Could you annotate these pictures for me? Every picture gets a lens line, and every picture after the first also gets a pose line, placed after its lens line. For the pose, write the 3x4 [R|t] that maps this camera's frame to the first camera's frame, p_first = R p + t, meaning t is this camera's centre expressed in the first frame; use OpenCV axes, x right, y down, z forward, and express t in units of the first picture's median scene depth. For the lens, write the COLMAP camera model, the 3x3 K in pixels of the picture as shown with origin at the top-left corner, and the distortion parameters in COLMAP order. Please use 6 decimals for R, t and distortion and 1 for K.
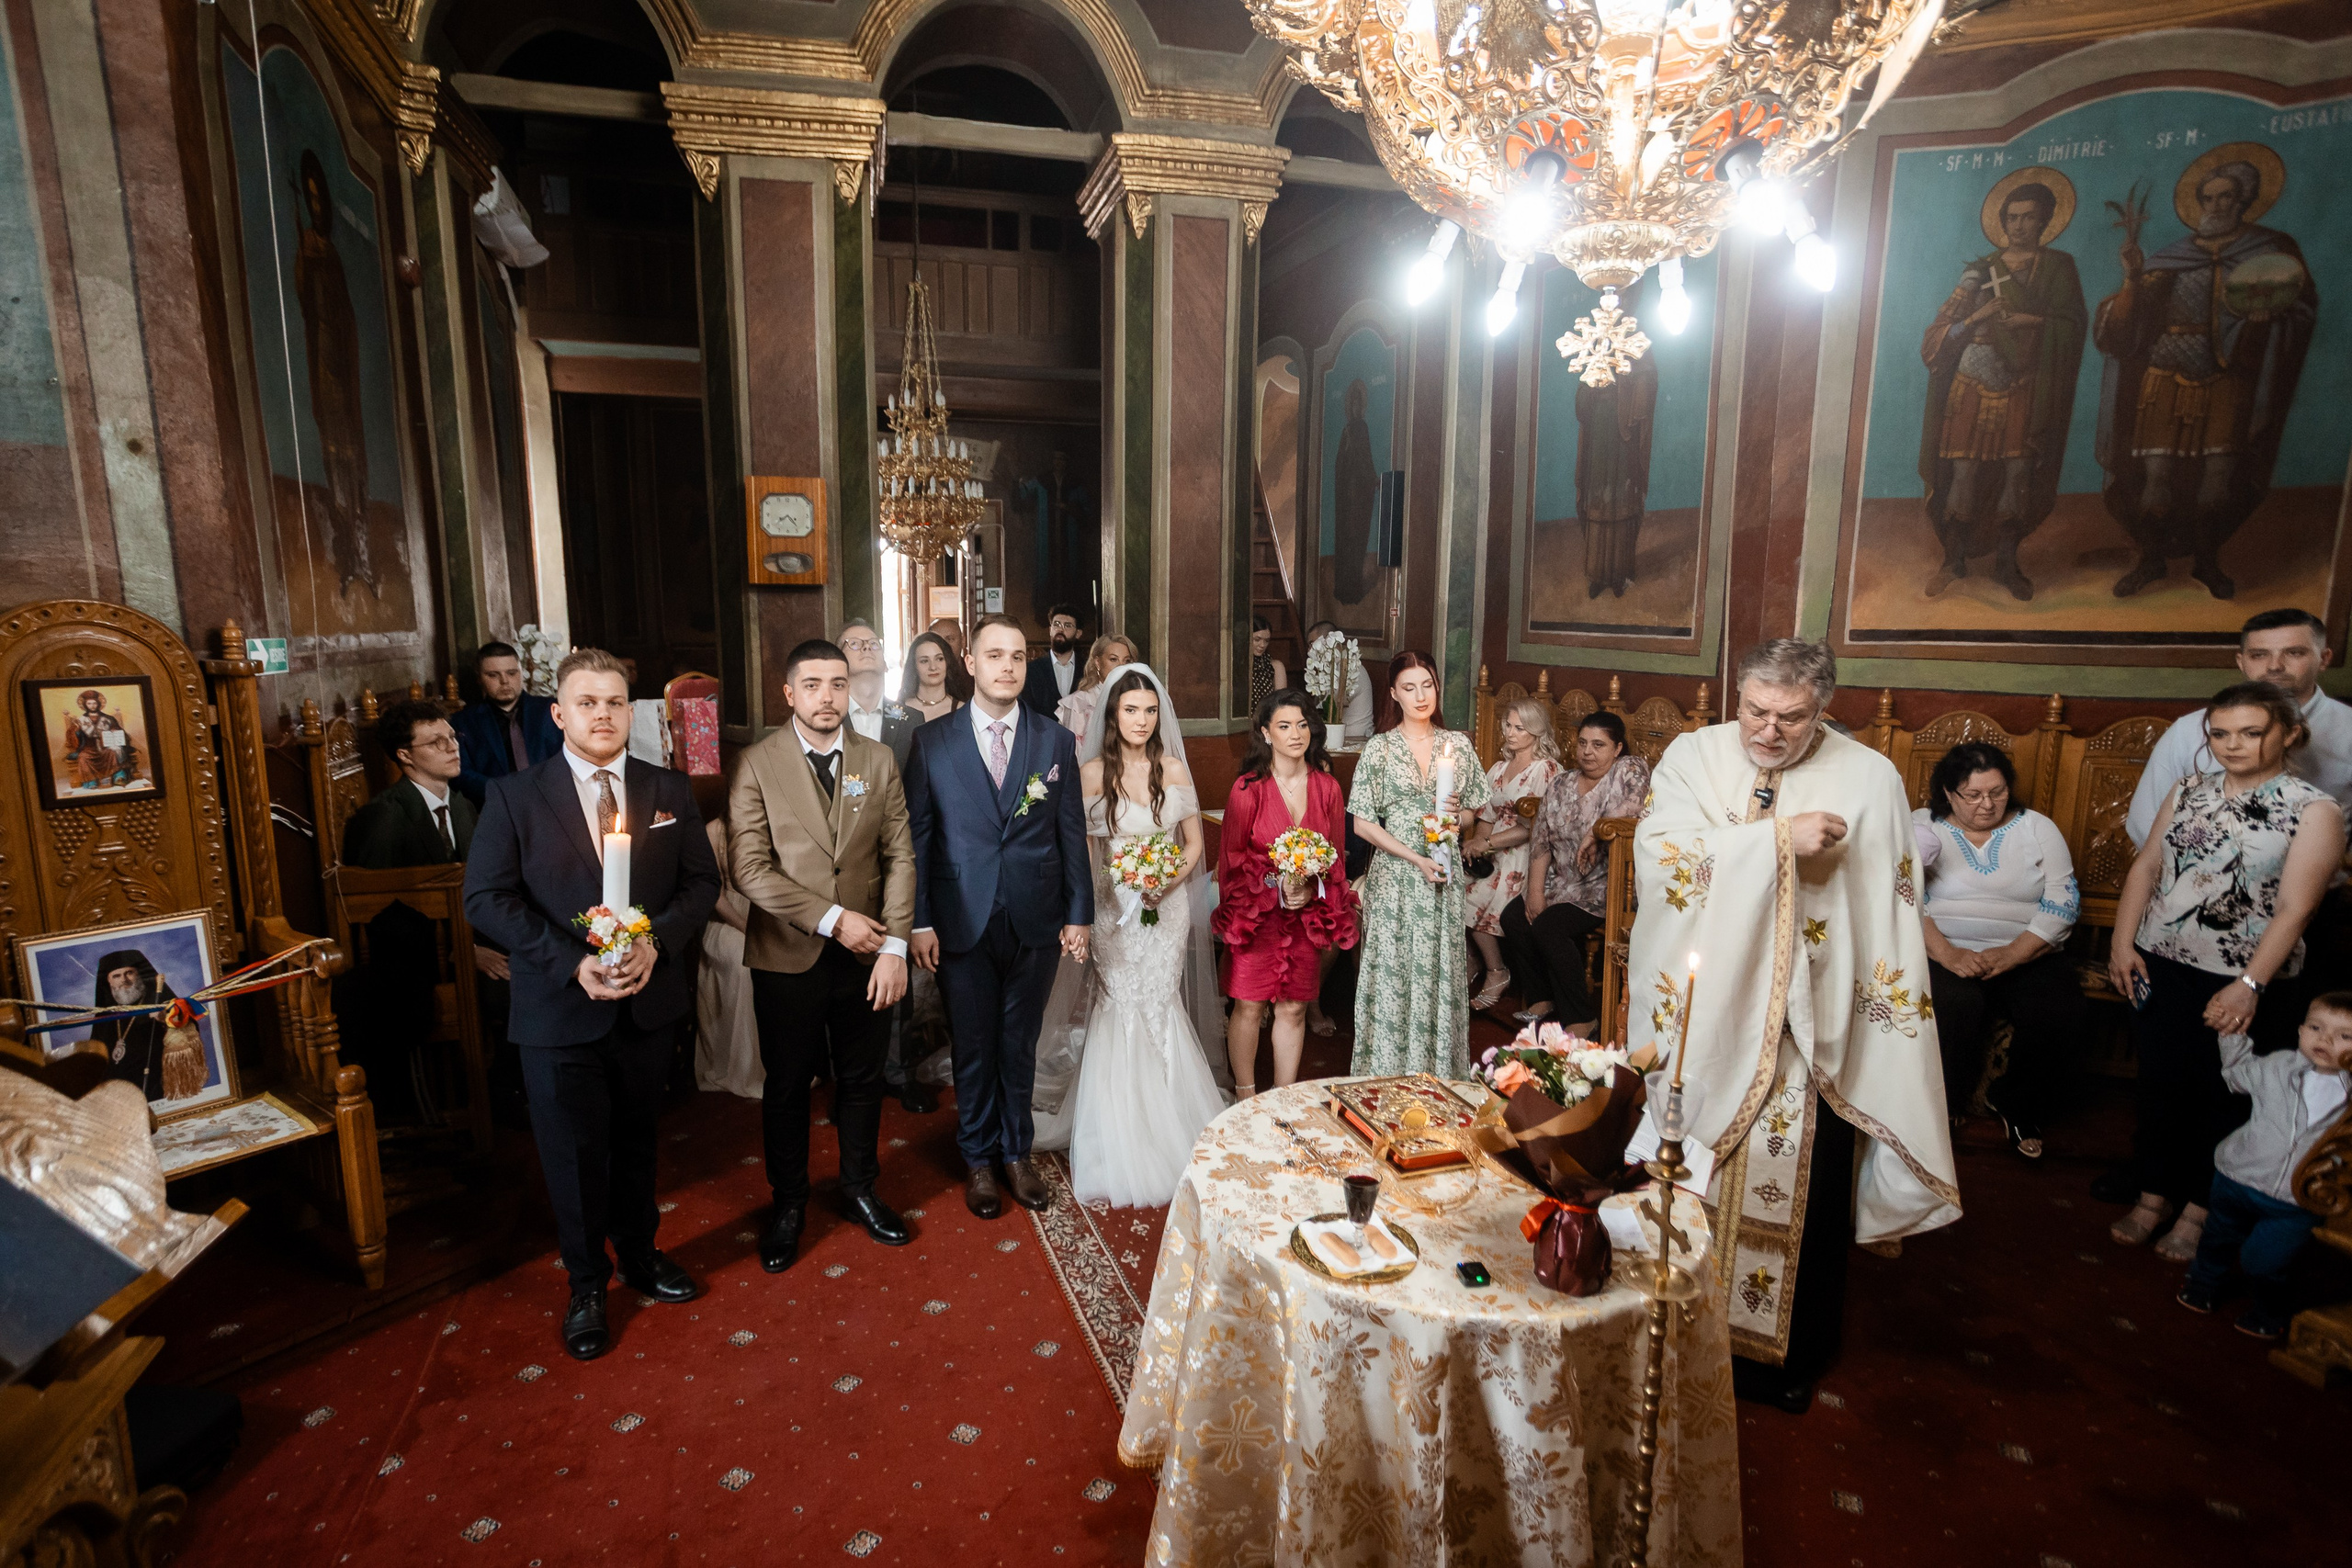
lens RADIAL K [[1372.3, 0, 1176.0], [0, 1372.3, 784.0], [0, 0, 1]] dist [-0.059005, 0.053741]
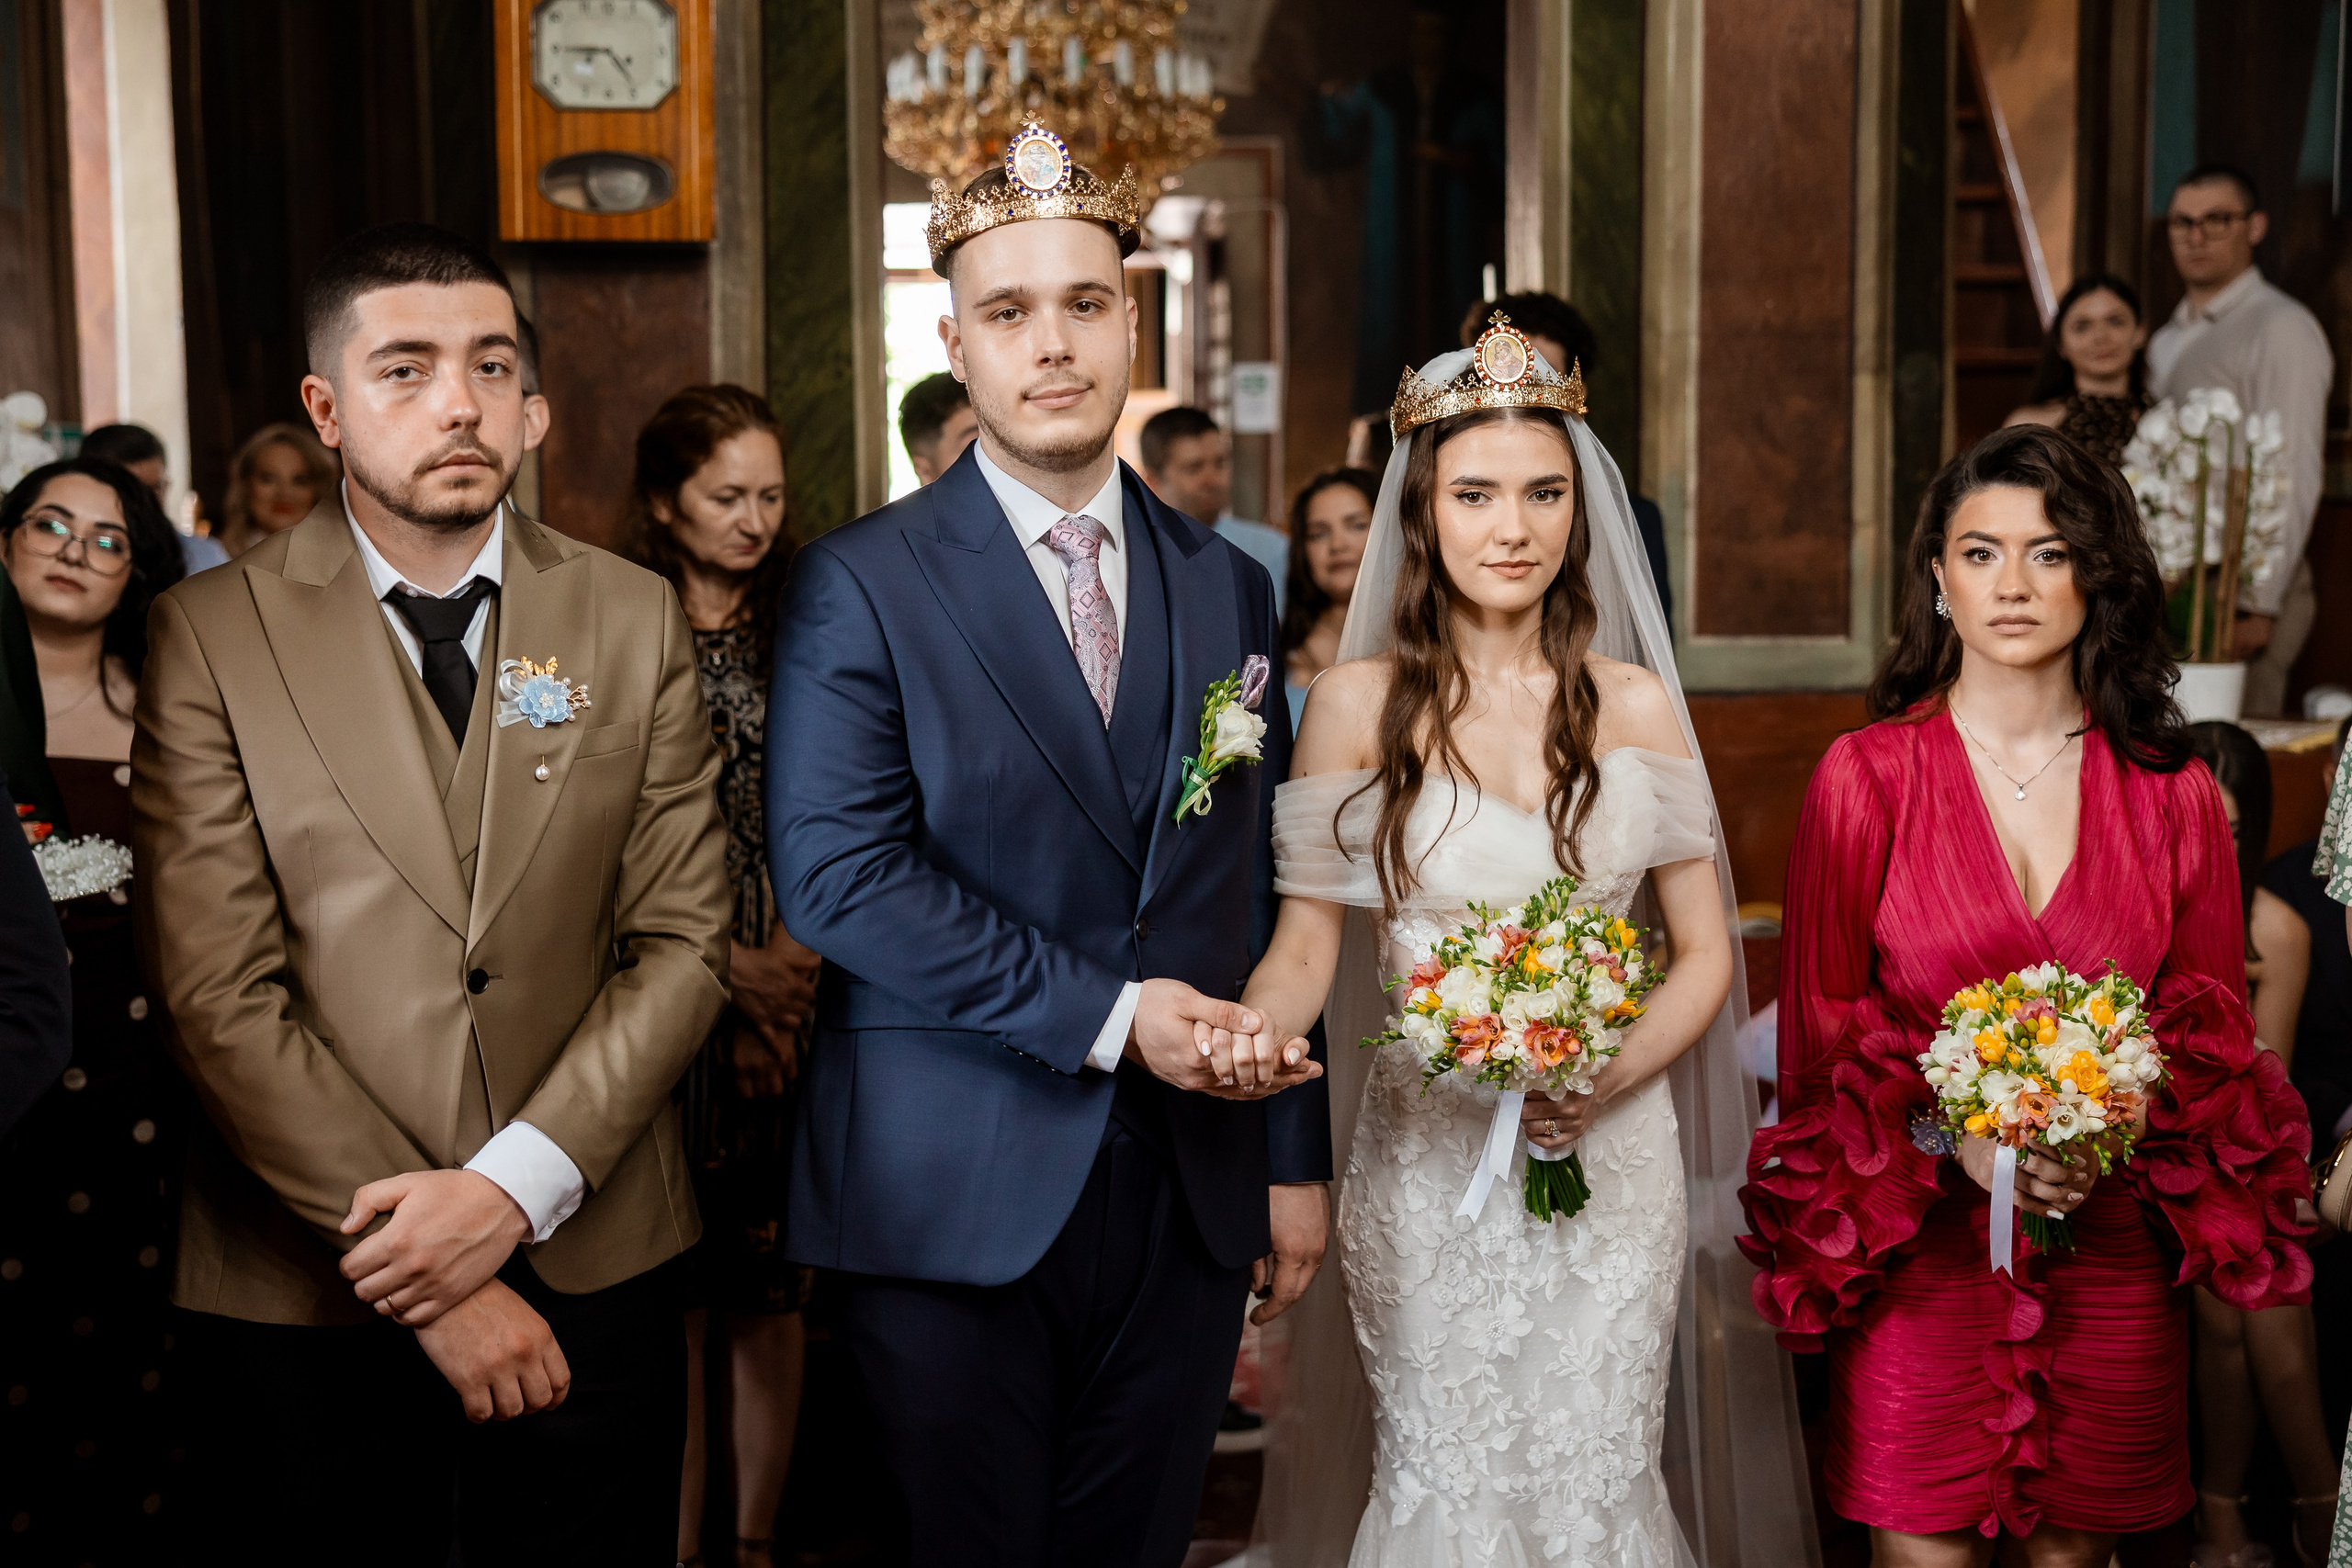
lens RADIAL K [[2609.0, 0, 1174.3], [0, 2609.0, 733.9], [0, 0, 1]] dist [0.297660, -0.002385]
pose [[0.973771, 0.007920, -0.227394, 0.027078], [-0.028164, 0.995904, -0.085920, 0.043037], [0.225782, 0.090070, 0.970005, 0.366892]]
